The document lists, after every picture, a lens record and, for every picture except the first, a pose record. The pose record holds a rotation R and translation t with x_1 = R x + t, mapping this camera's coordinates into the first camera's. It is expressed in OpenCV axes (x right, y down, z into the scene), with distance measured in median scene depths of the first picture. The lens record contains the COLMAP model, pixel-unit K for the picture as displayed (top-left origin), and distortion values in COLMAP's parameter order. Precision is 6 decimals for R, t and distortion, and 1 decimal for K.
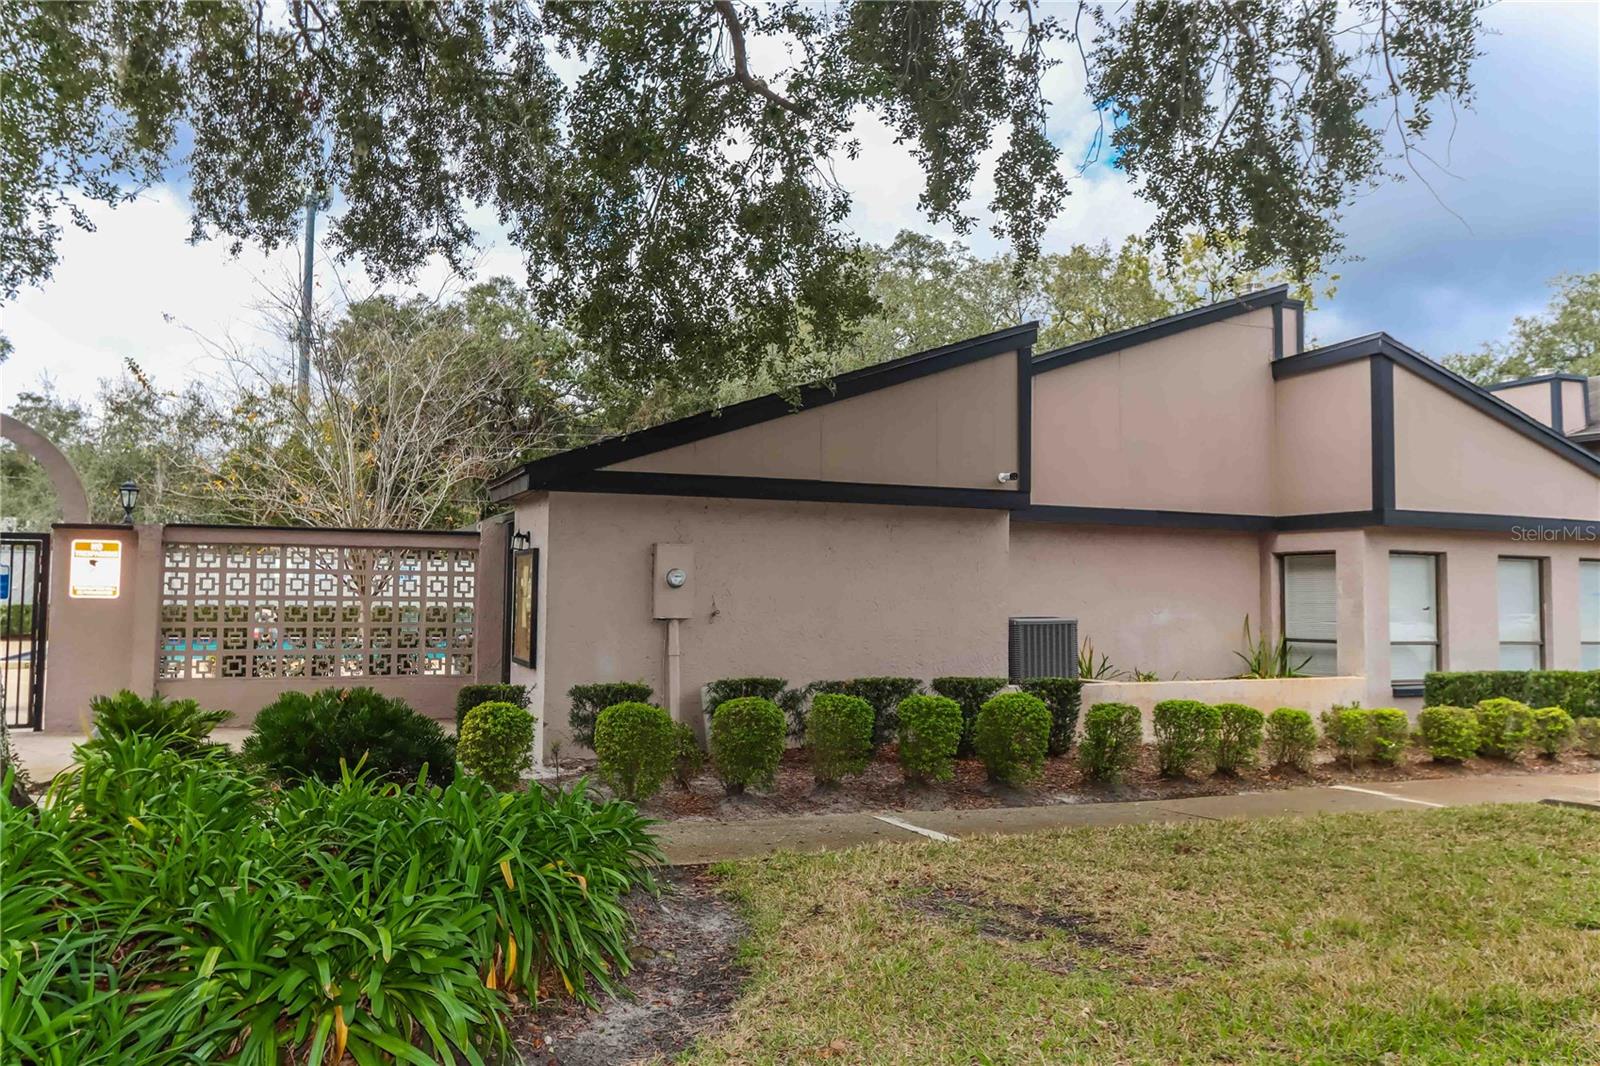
lens RADIAL K [[1206.3, 0, 774.9], [0, 1206.3, 522.7], [0, 0, 1]] dist [-0.007038, 0.007101]
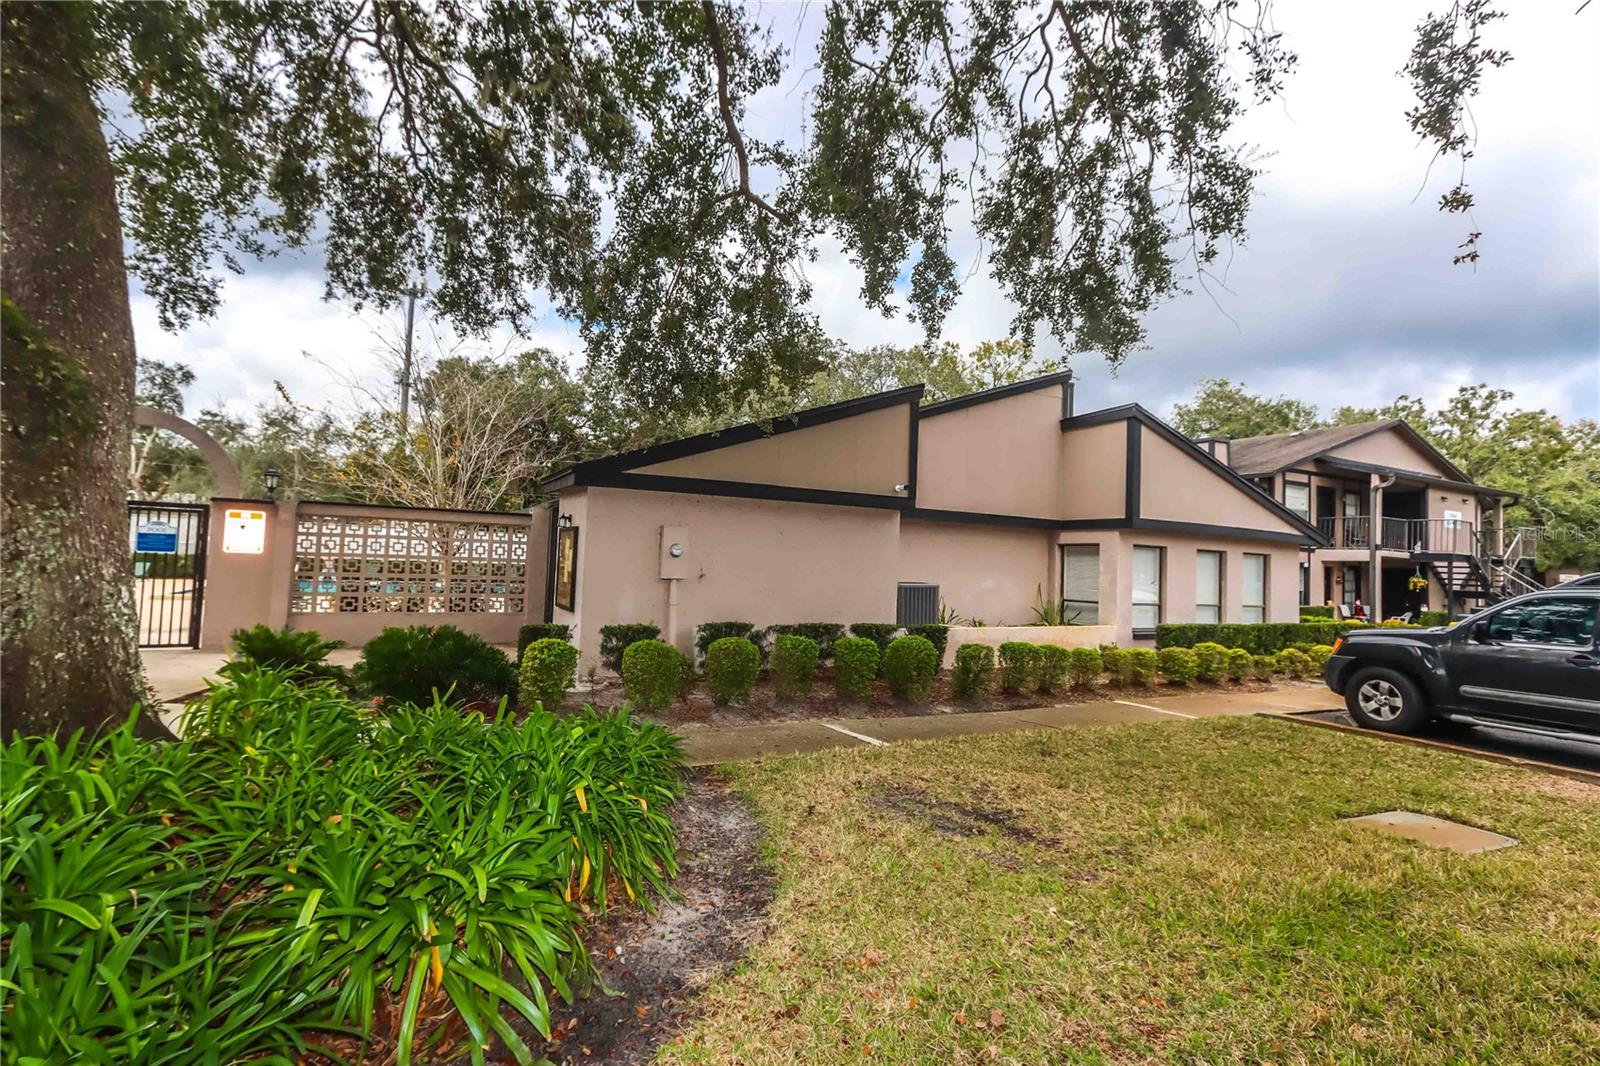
lens RADIAL K [[751.4, 0, 780.3], [0, 751.4, 523.6], [0, 0, 1]] dist [0.005092, 0.001341]
pose [[0.995053, 0.030730, 0.094475, -0.044345], [-0.031720, 0.999456, 0.008990, 0.002366], [-0.094147, -0.011942, 0.995487, 0.103106]]
